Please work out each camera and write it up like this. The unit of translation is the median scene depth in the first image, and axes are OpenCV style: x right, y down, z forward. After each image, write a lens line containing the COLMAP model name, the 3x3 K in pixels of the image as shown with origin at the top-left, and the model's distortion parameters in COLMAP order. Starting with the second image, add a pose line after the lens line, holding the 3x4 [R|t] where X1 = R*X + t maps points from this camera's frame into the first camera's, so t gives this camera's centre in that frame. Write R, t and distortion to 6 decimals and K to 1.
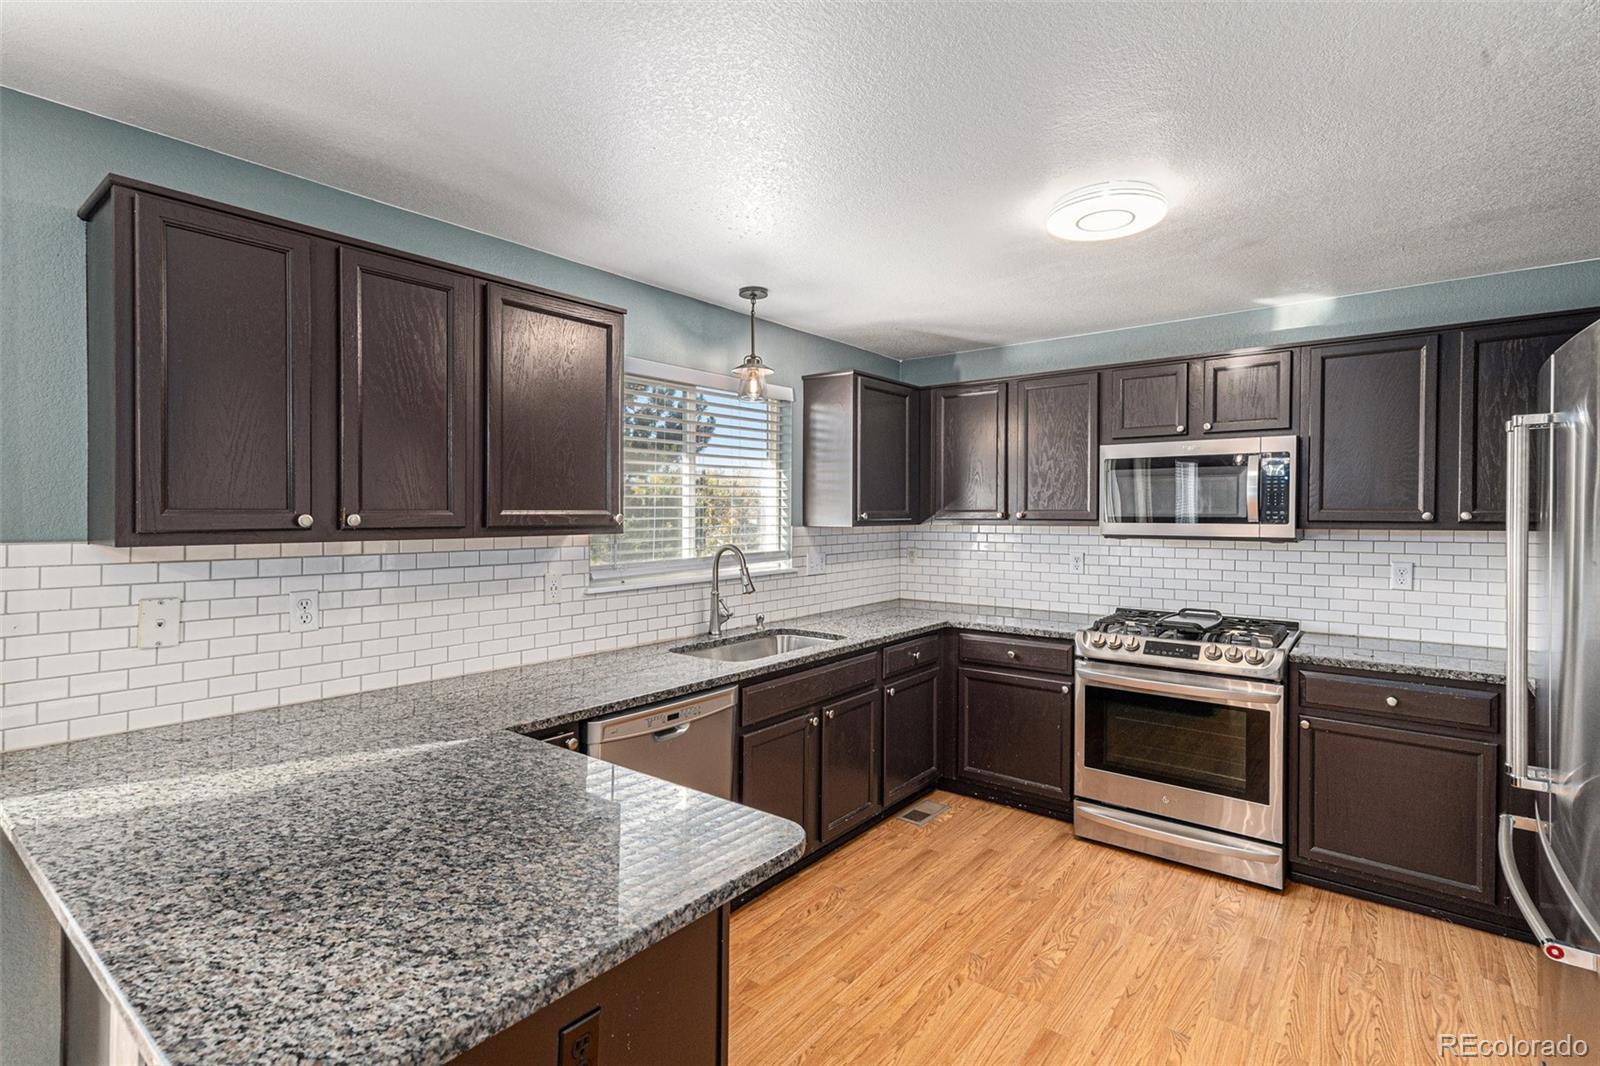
lens RADIAL K [[763.6, 0, 802.7], [0, 763.6, 520.9], [0, 0, 1]] dist [0.000675, 0.000270]
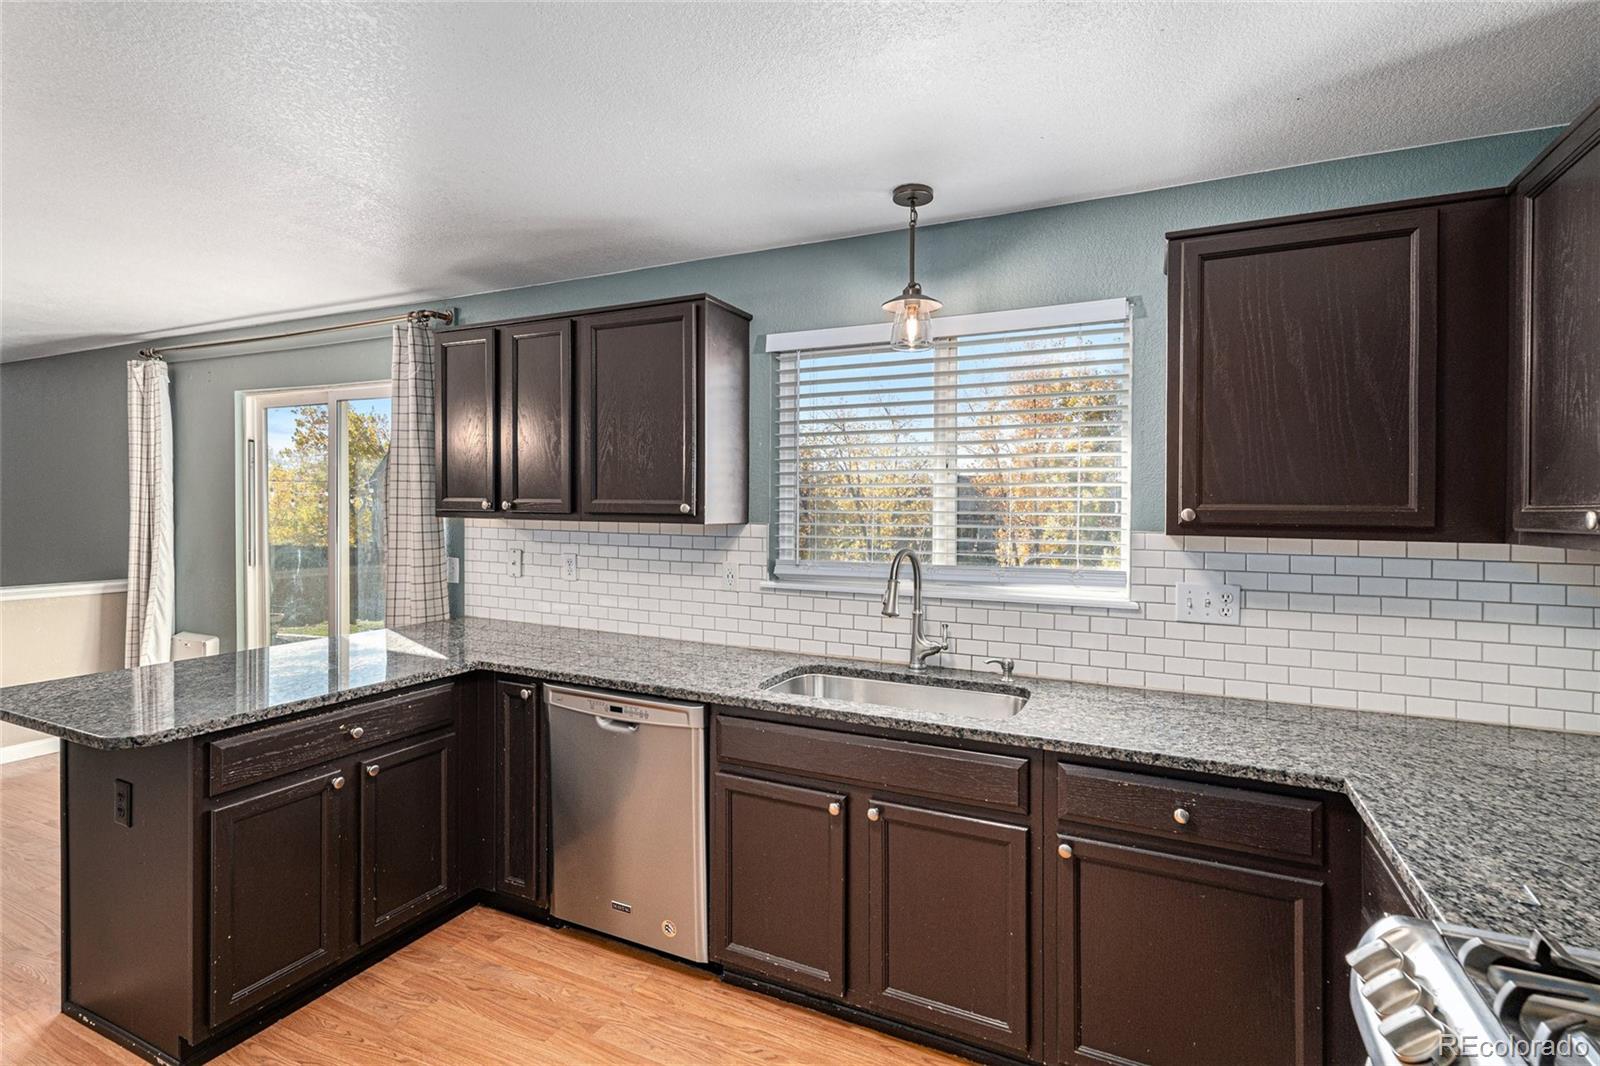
lens RADIAL K [[763.6, 0, 801.3], [0, 763.6, 517.6], [0, 0, 1]] dist [0.000675, 0.000270]
pose [[0.218682, 0.015064, -0.975680, 0.743740], [-0.026599, 0.999601, 0.009471, -0.004359], [0.975434, 0.023881, 0.218995, 0.901657]]
